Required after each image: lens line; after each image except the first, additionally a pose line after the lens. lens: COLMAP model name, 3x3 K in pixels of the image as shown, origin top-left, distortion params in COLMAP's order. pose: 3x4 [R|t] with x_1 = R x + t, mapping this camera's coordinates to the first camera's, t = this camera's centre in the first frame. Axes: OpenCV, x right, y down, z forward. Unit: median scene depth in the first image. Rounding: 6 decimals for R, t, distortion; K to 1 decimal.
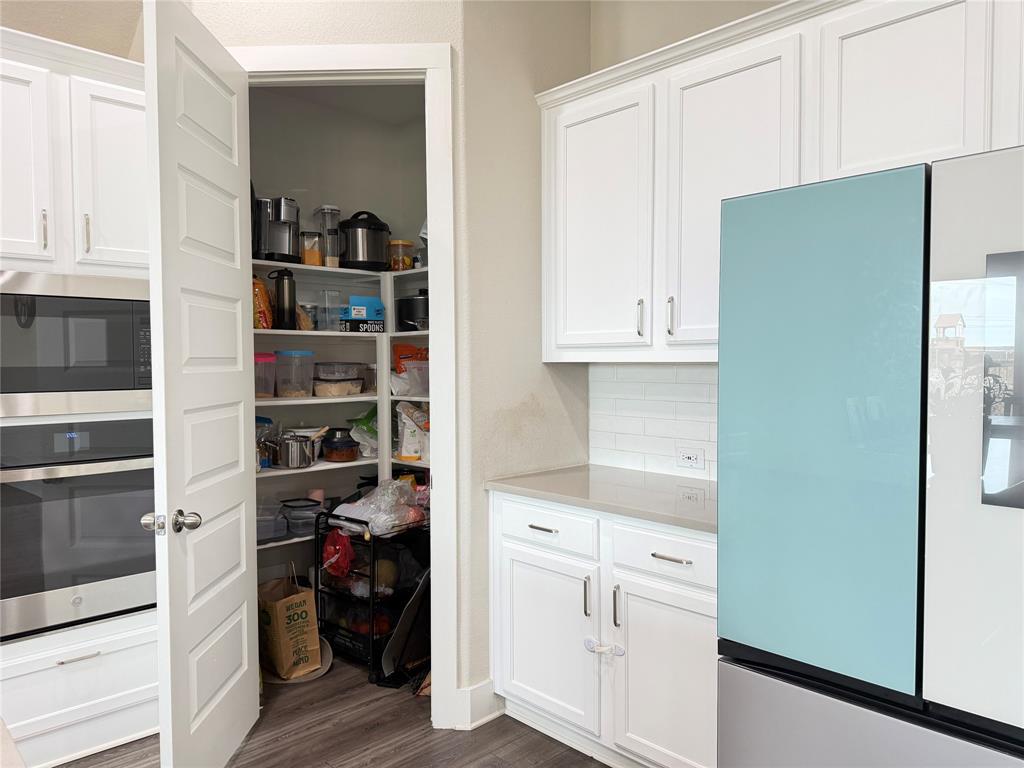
lens RADIAL K [[732.7, 0, 518.4], [0, 732.7, 384.1], [0, 0, 1]] dist [0.030179, -0.022974]
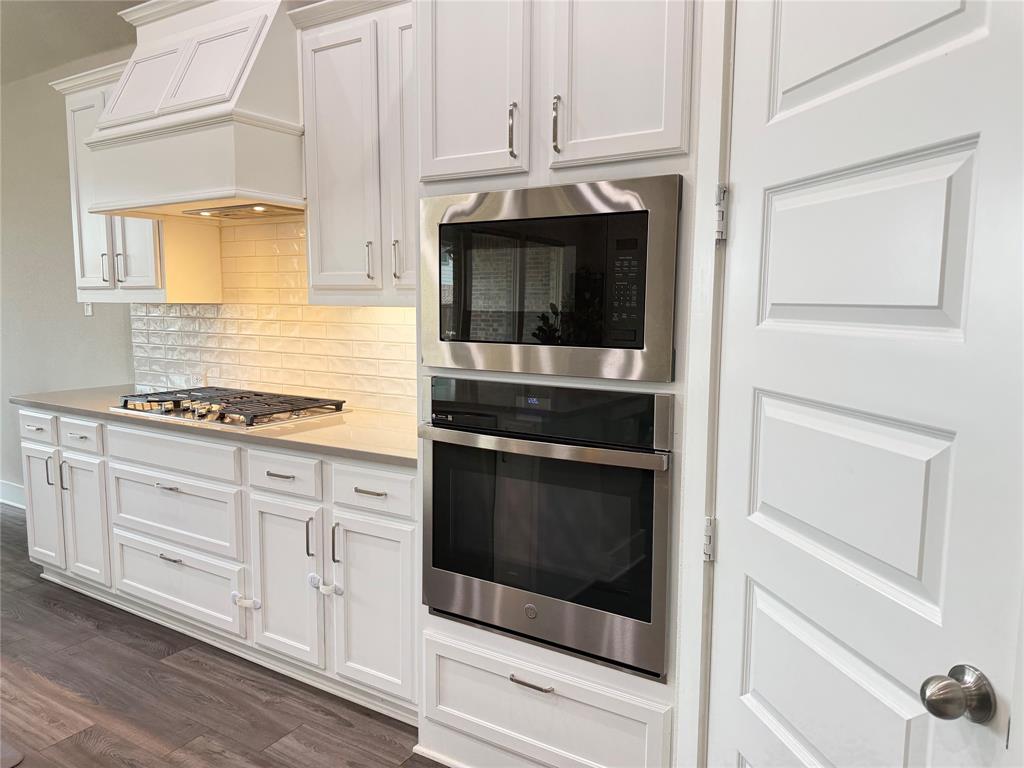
lens RADIAL K [[732.7, 0, 513.2], [0, 732.7, 391.2], [0, 0, 1]] dist [0.030179, -0.022974]
pose [[0.243302, 0.124305, -0.961952, 0.111222], [-0.035318, 0.992232, 0.119285, -0.033046], [0.969307, 0.004952, 0.245802, 0.782098]]
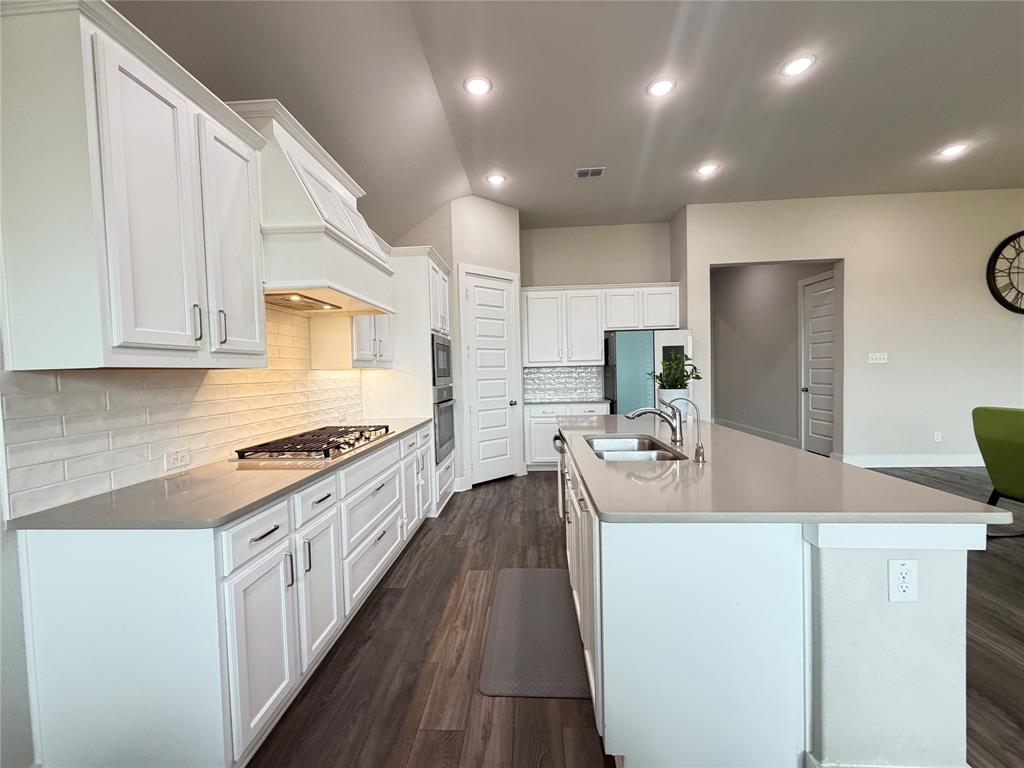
lens RADIAL K [[414.0, 0, 509.5], [0, 414.0, 382.3], [0, 0, 1]] dist [-0.001587, -0.000112]
pose [[0.725944, -0.036187, 0.686801, -1.508114], [0.048370, 0.998828, 0.001501, 0.037309], [-0.686051, 0.032131, 0.726844, -0.361789]]
